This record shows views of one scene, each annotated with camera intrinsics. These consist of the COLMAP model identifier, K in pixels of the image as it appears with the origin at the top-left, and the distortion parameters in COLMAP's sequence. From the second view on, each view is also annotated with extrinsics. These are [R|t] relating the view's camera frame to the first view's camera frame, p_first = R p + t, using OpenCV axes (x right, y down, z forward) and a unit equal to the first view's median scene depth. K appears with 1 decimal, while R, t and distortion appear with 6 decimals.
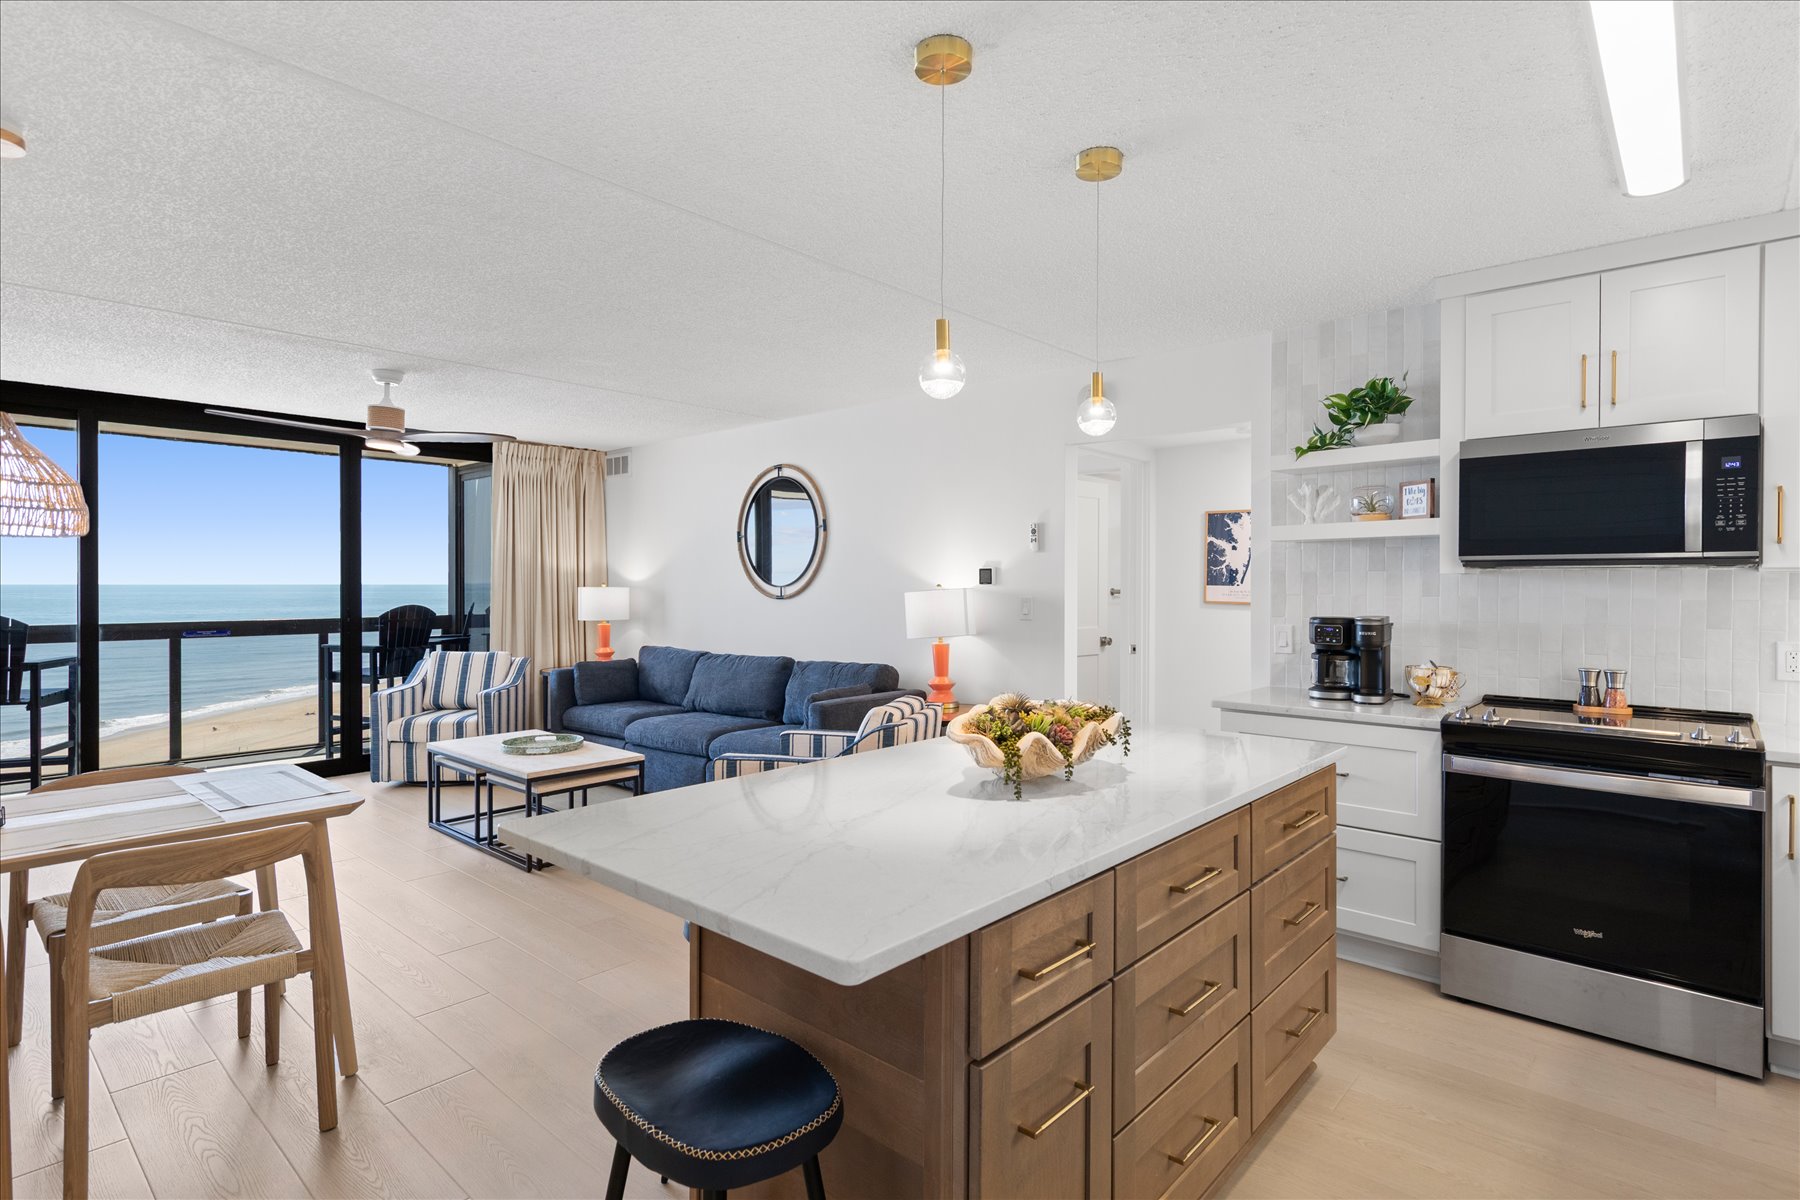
lens RADIAL K [[909.1, 0, 897.8], [0, 909.1, 591.1], [0, 0, 1]] dist [-0.000178, -0.000862]
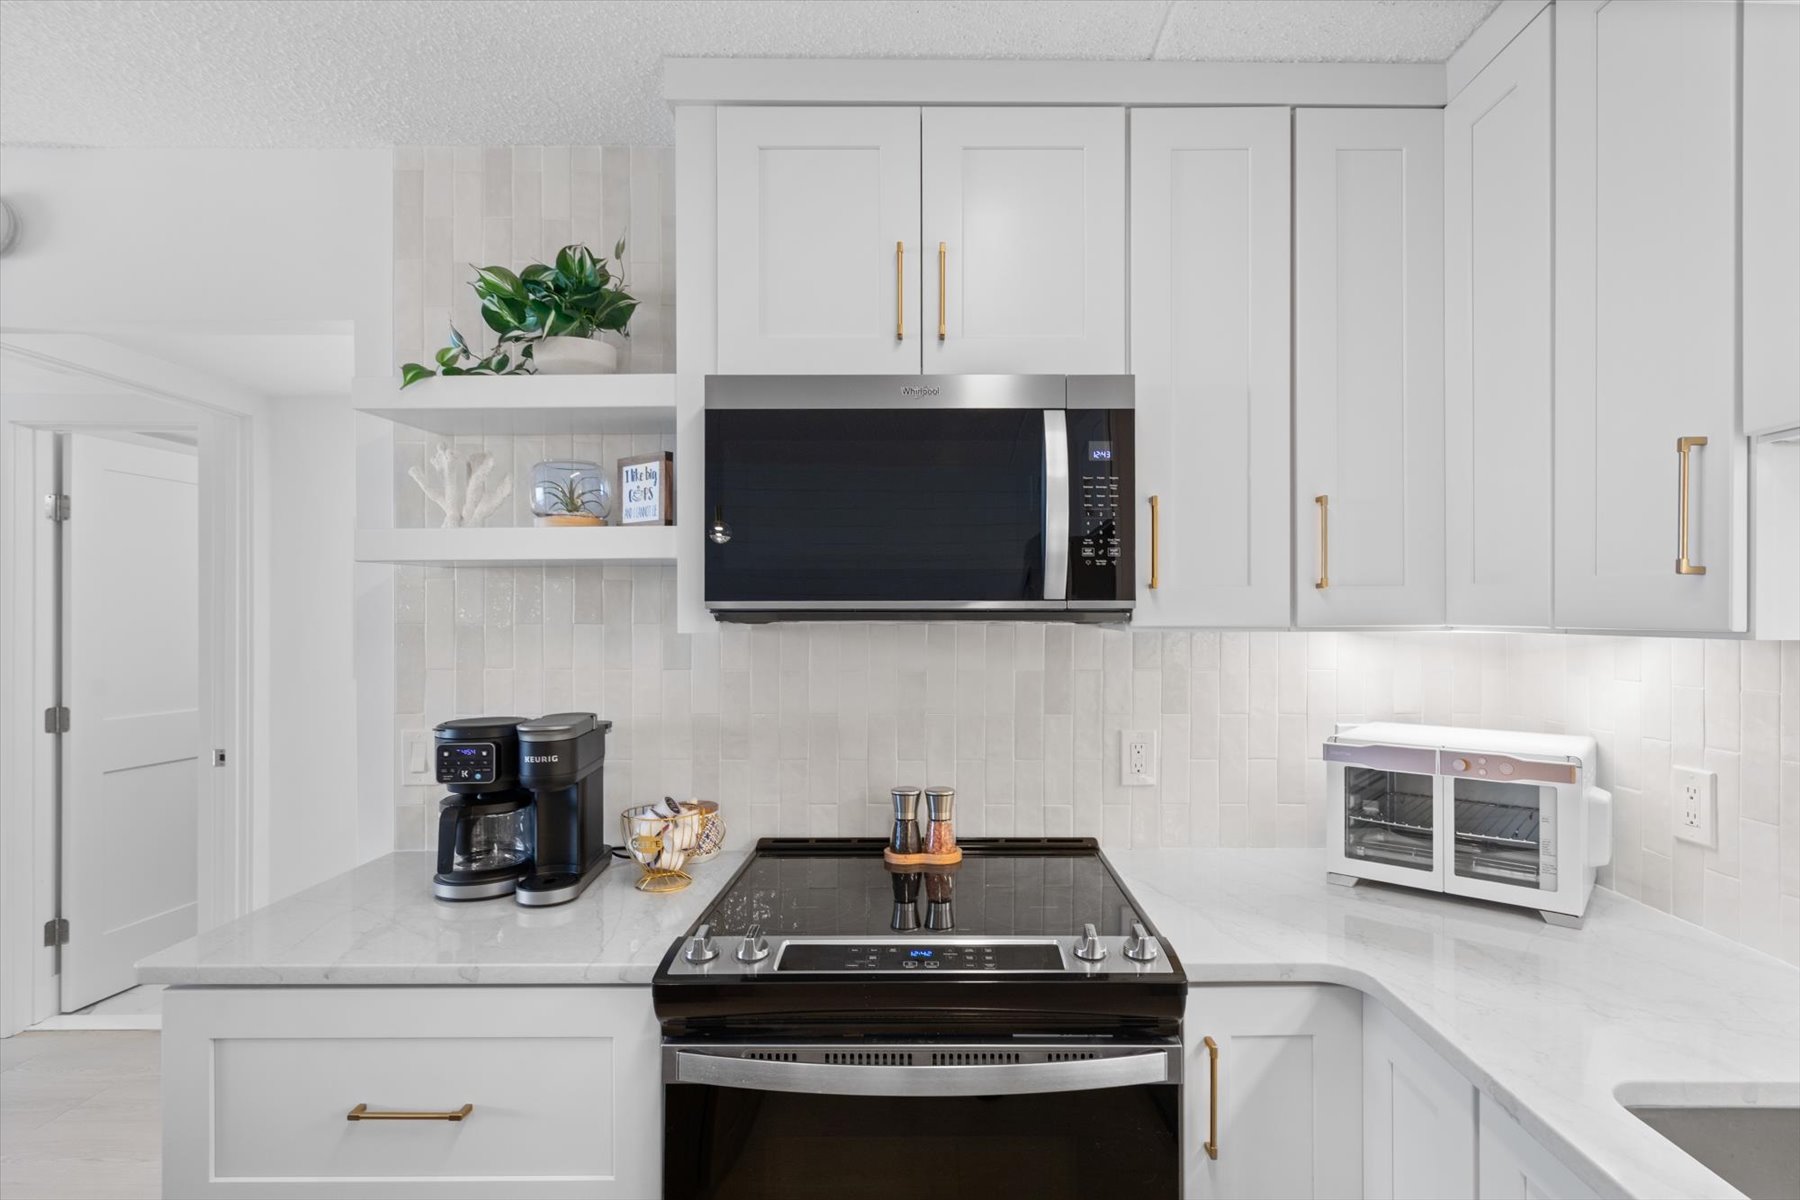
lens RADIAL K [[895.2, 0, 944.8], [0, 895.2, 606.4], [0, 0, 1]] dist [0.000078, 0.000655]
pose [[0.740345, 0.000566, 0.672227, 0.351646], [0.008218, 0.999917, -0.009893, -0.027301], [-0.672177, 0.012848, 0.740279, 0.499814]]
